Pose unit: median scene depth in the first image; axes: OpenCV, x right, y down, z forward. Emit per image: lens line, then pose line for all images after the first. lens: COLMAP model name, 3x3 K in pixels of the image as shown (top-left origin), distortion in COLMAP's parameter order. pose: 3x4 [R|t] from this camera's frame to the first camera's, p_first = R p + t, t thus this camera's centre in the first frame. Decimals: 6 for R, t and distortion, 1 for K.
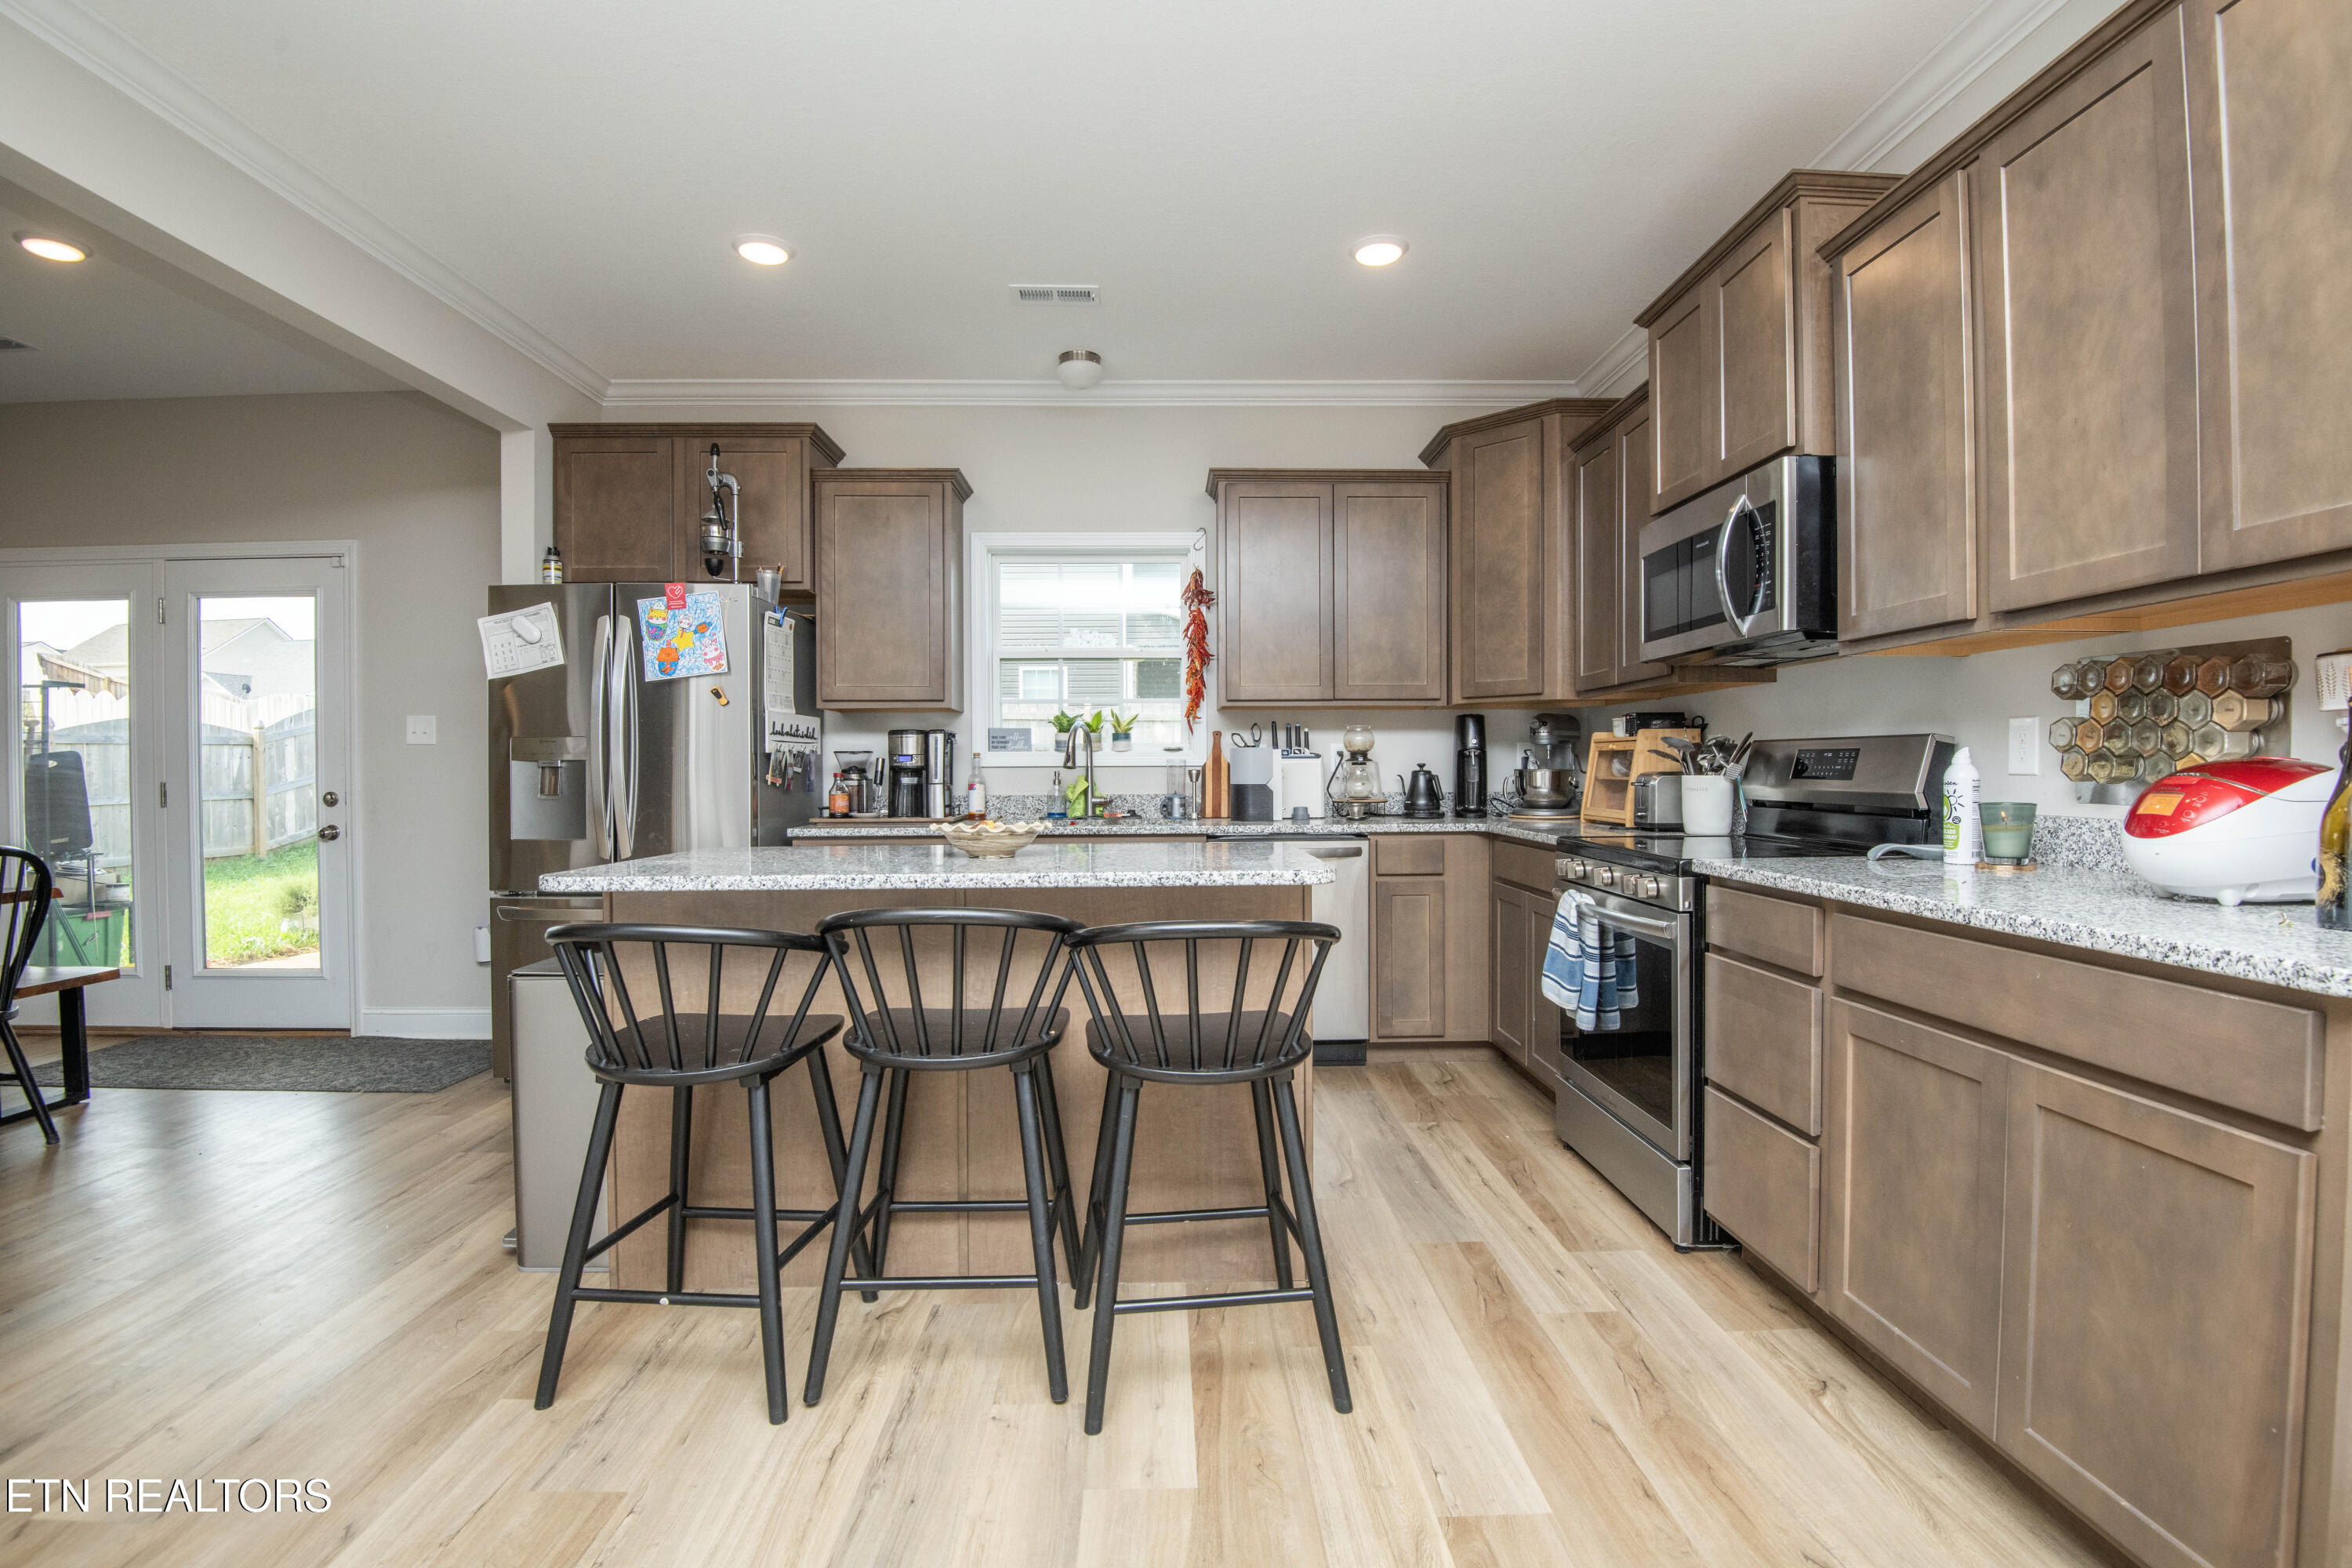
lens RADIAL K [[1095.6, 0, 1195.7], [0, 1095.6, 782.9], [0, 0, 1]] dist [-0.034762, -0.002744]
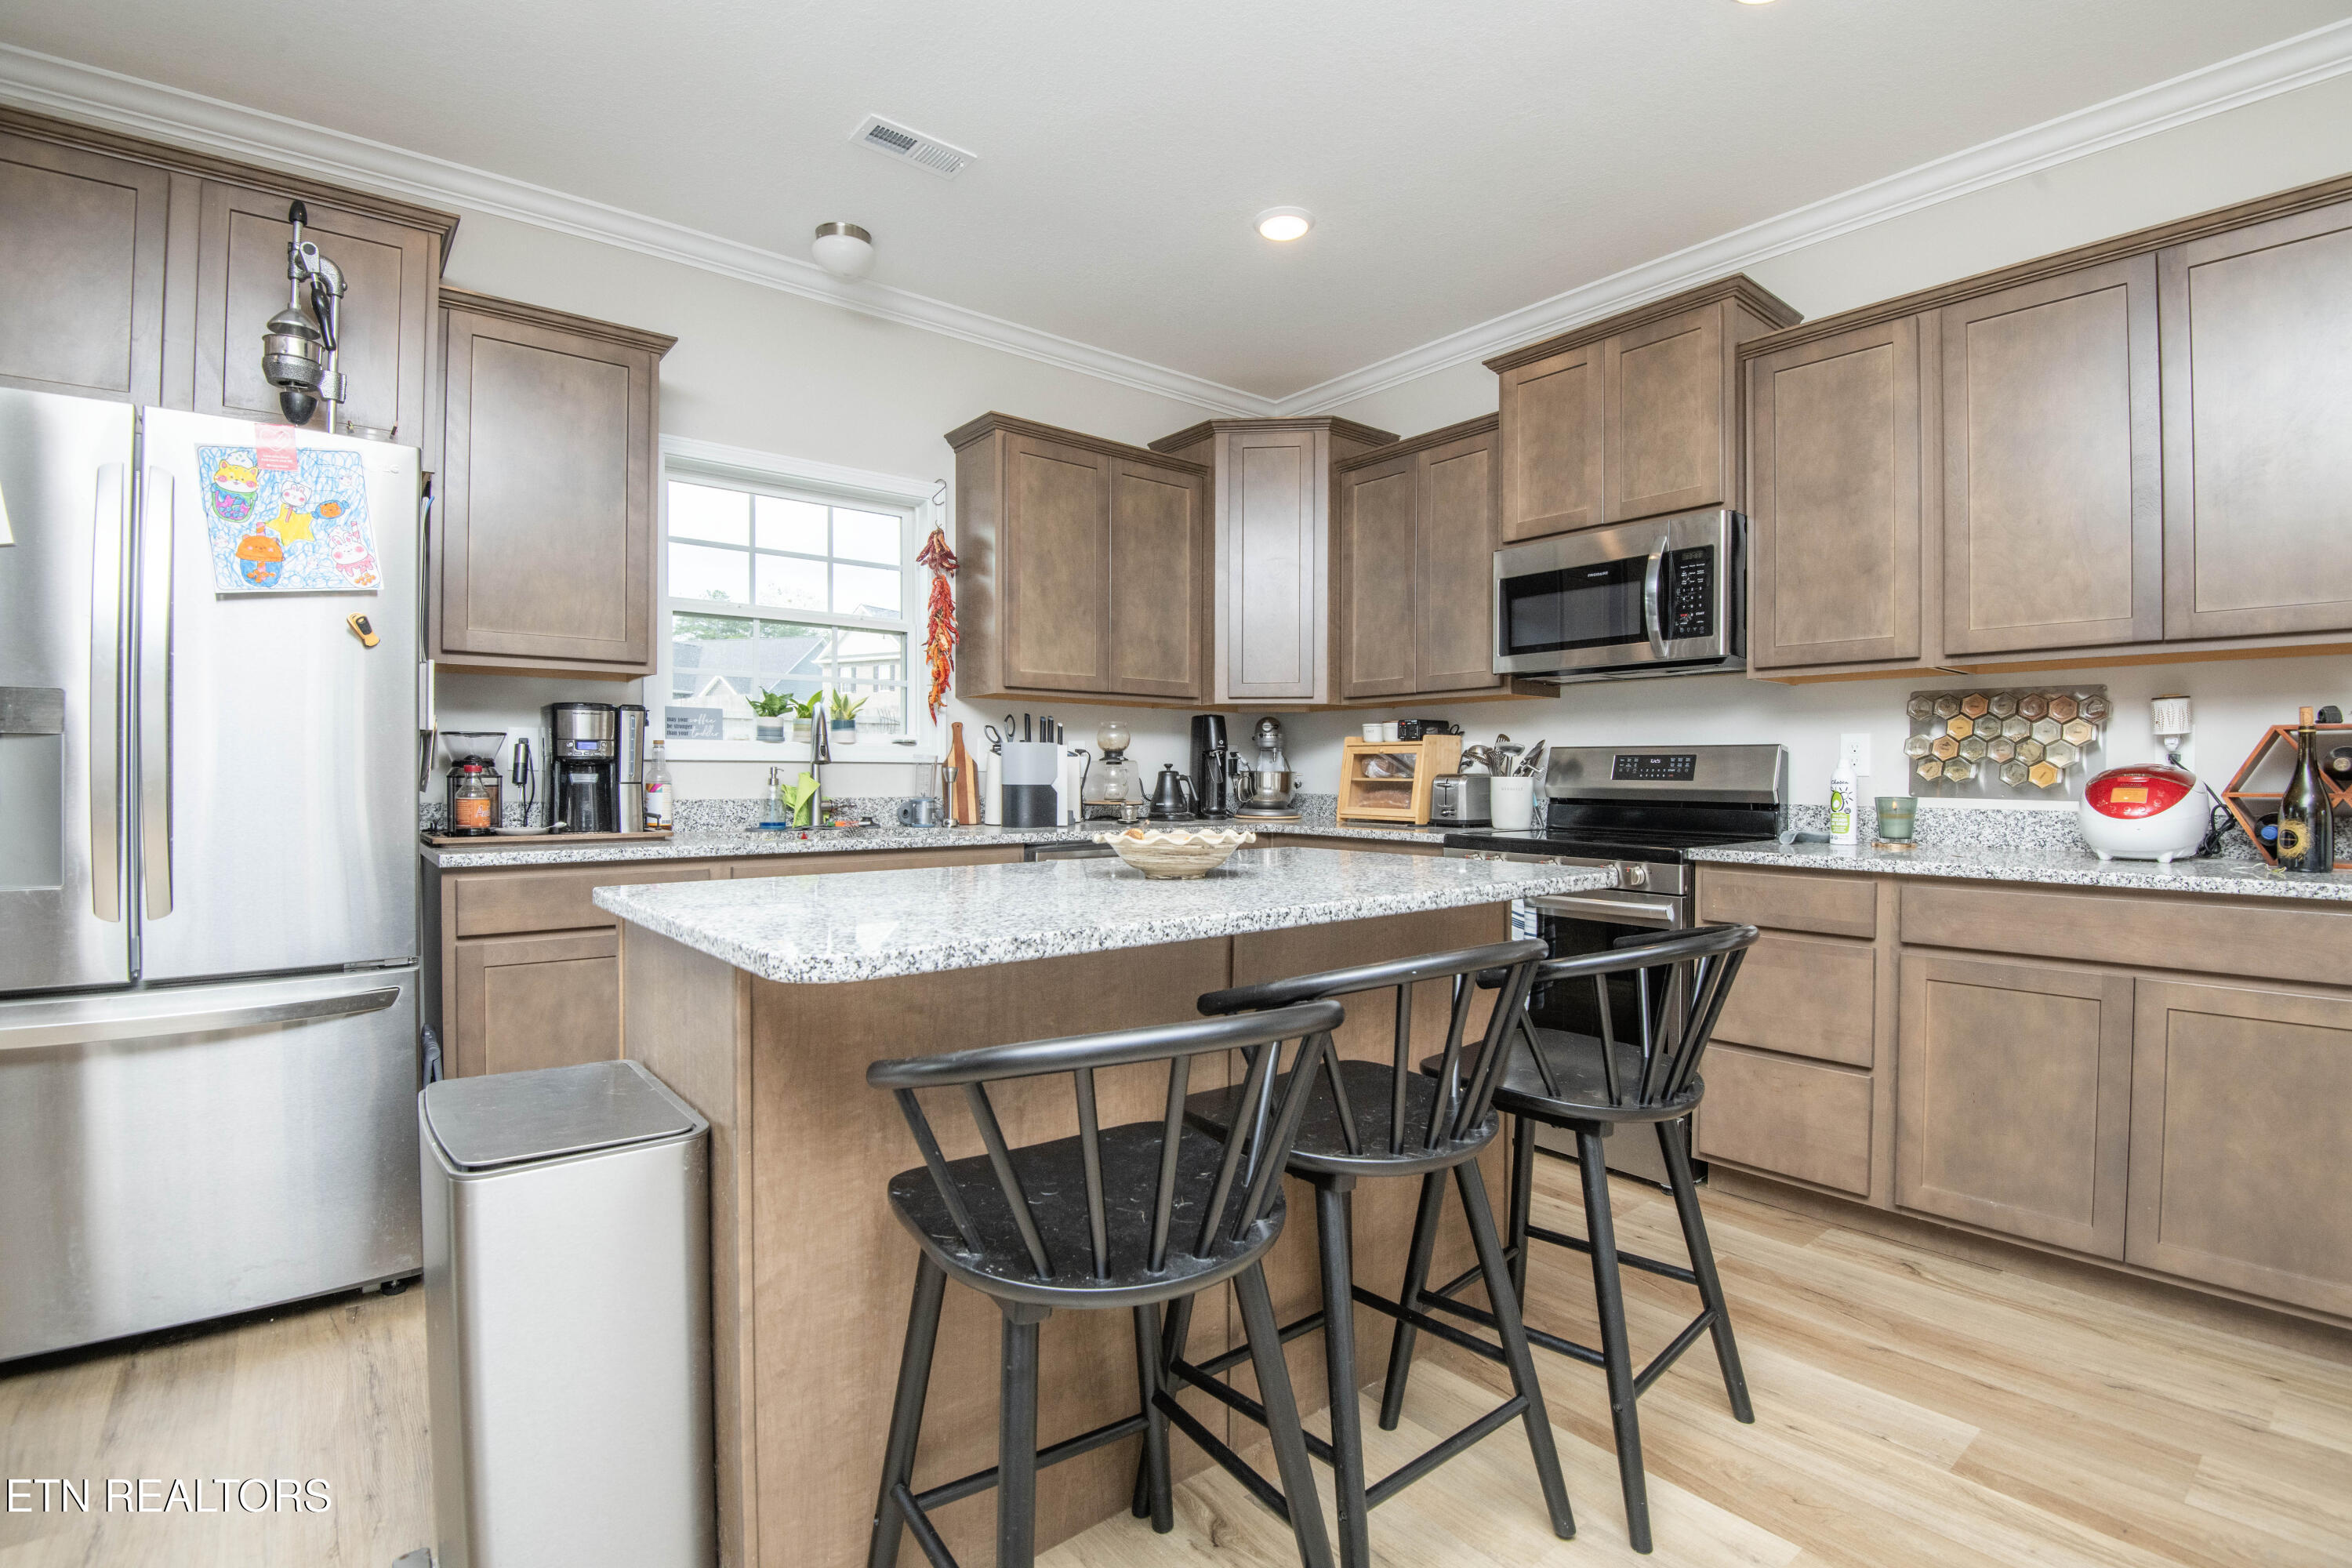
lens RADIAL K [[1095.6, 0, 1184.9], [0, 1095.6, 785.0], [0, 0, 1]] dist [-0.034762, -0.002744]
pose [[0.792413, 0.002386, 0.609980, -0.440581], [-0.000209, 0.999993, -0.003640, 0.005066], [-0.609985, 0.002757, 0.792408, 0.277214]]
